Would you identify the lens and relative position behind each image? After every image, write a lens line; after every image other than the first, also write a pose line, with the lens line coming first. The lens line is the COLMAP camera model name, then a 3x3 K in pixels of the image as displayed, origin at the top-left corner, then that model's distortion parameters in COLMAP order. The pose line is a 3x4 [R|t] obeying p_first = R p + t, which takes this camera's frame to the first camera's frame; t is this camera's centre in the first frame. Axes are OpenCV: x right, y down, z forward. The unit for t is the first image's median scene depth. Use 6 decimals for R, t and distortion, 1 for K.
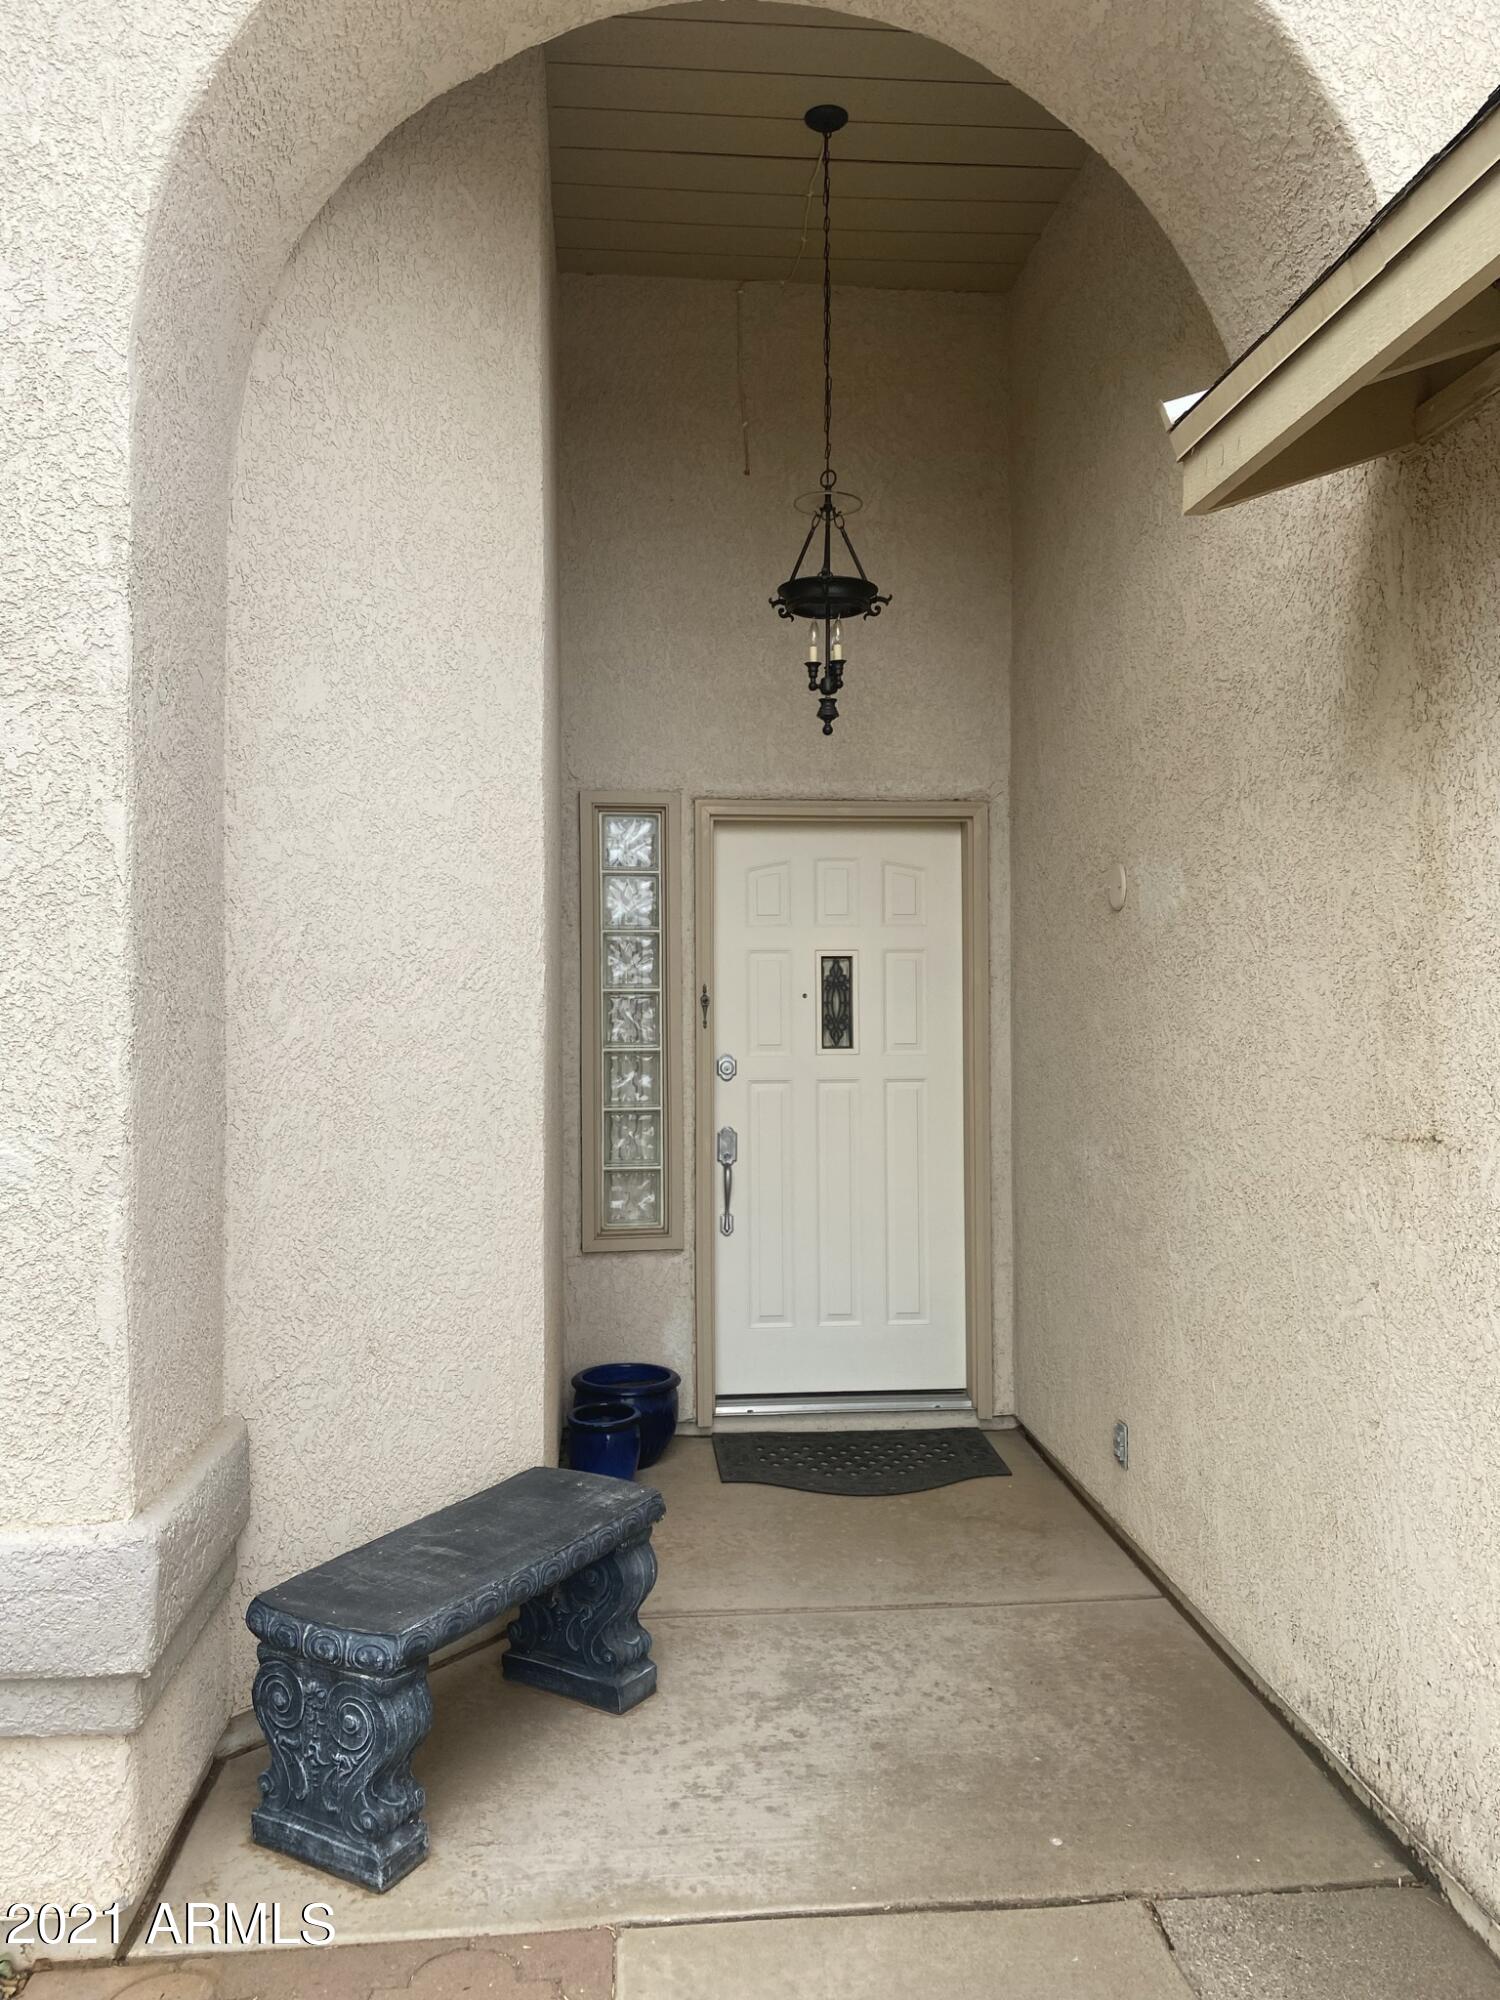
lens RADIAL K [[1521.1, 0, 751.5], [0, 1521.1, 1007.3], [0, 0, 1]] dist [0.111633, -0.157840]
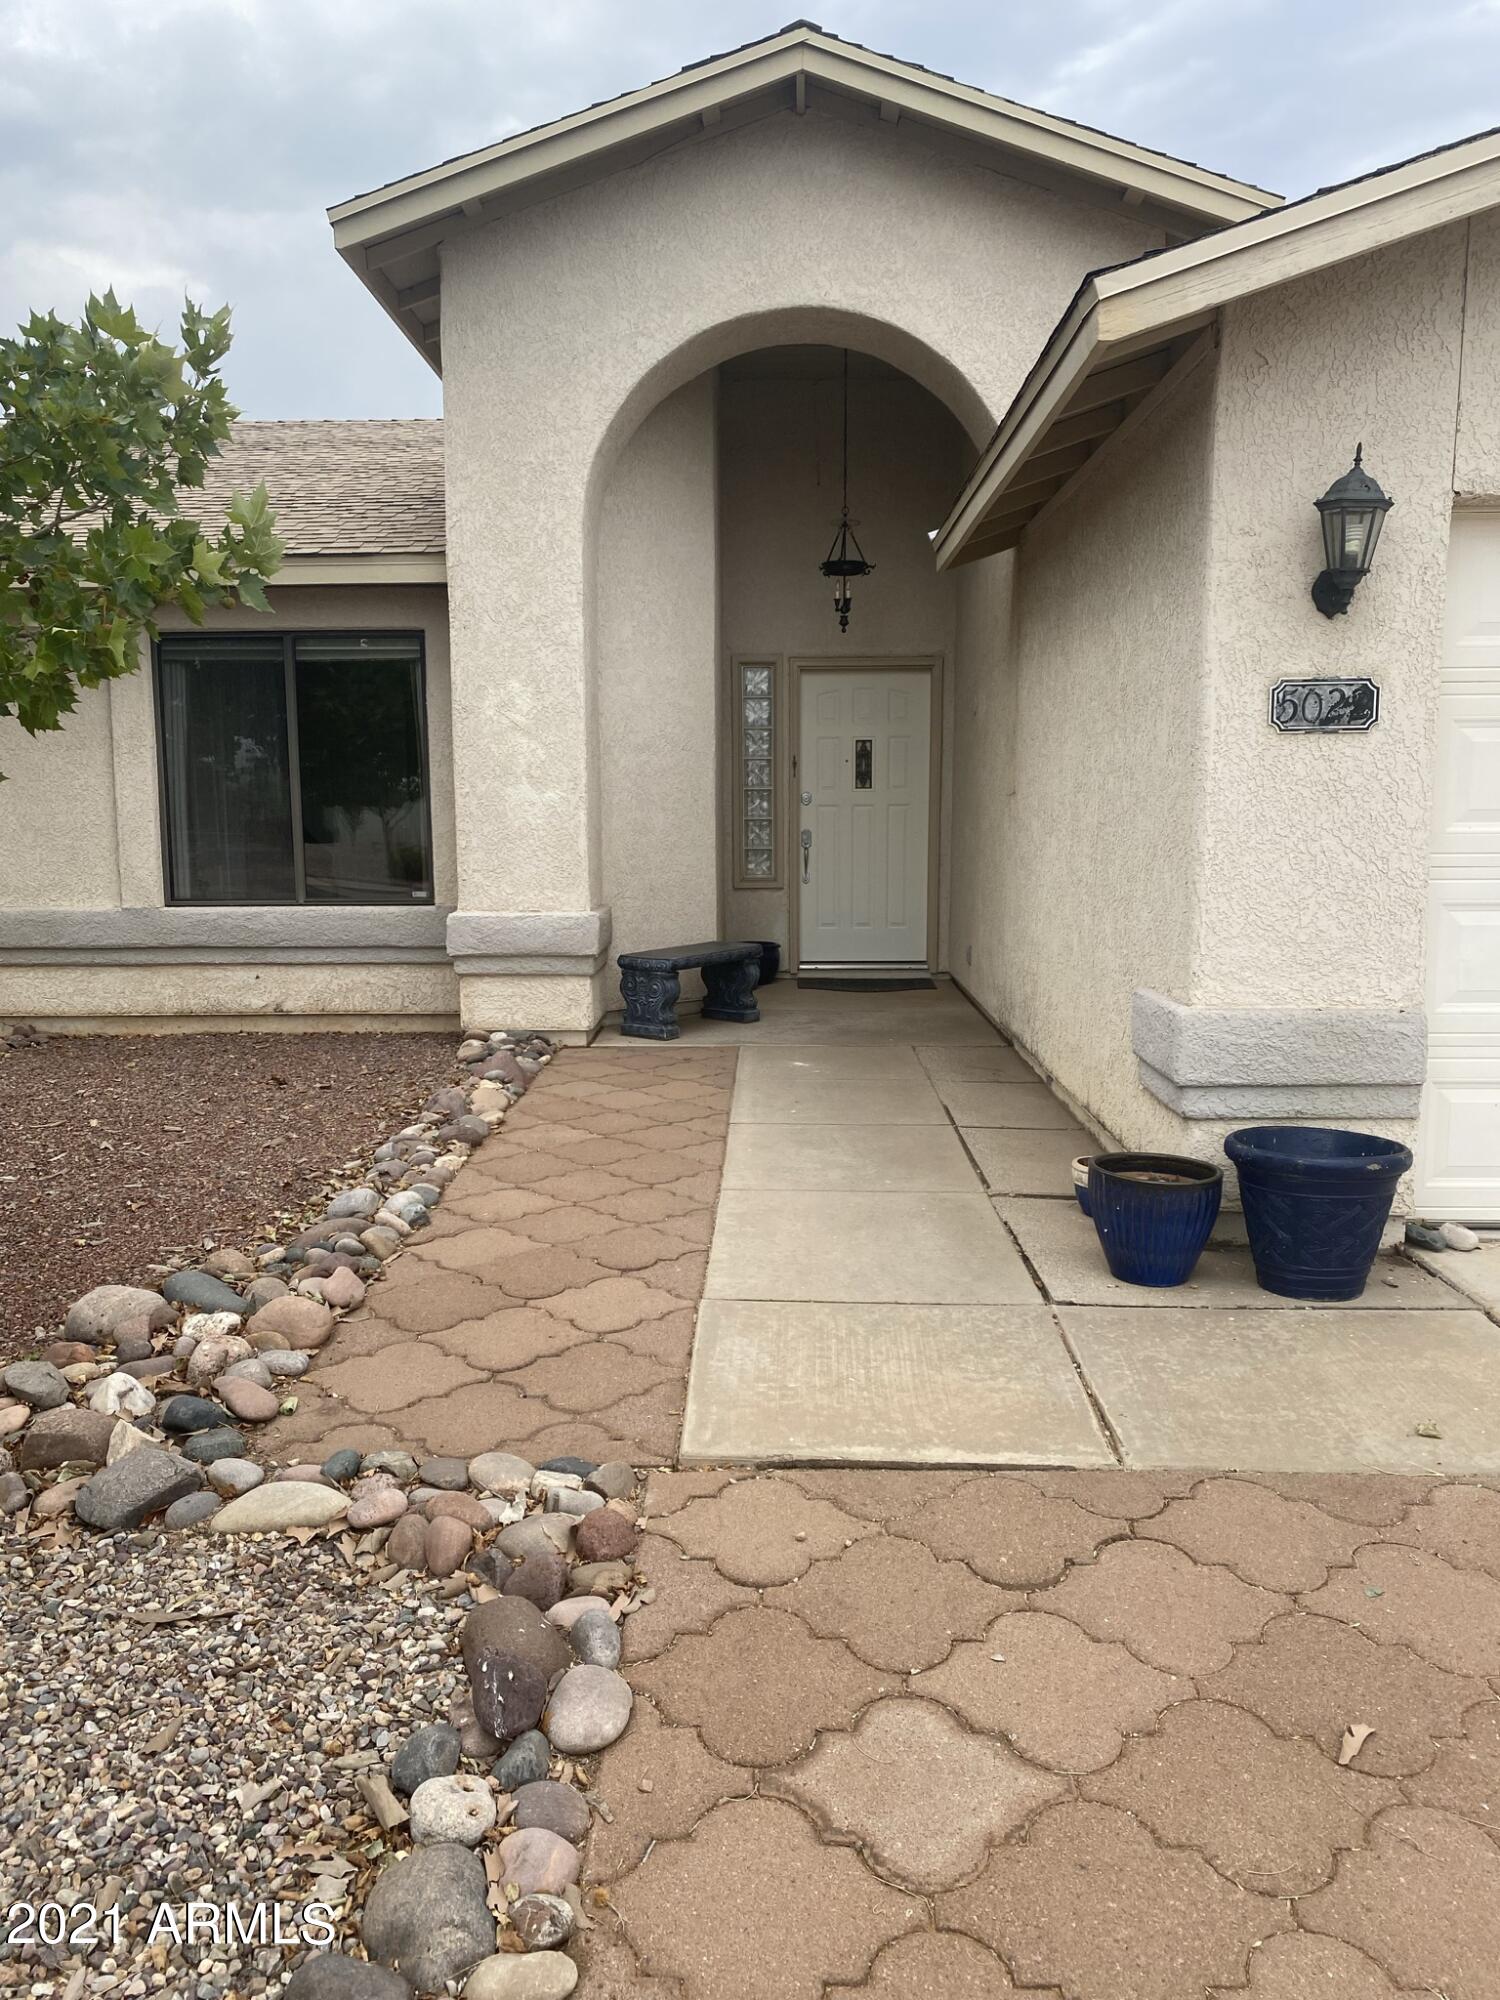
lens RADIAL K [[1521.1, 0, 751.5], [0, 1521.1, 1007.3], [0, 0, 1]] dist [0.111633, -0.157840]
pose [[0.994104, 0.012698, -0.107687, 0.160278], [0.000611, 0.992448, 0.122663, 0.082449], [0.108431, -0.122005, 0.986589, -1.224036]]
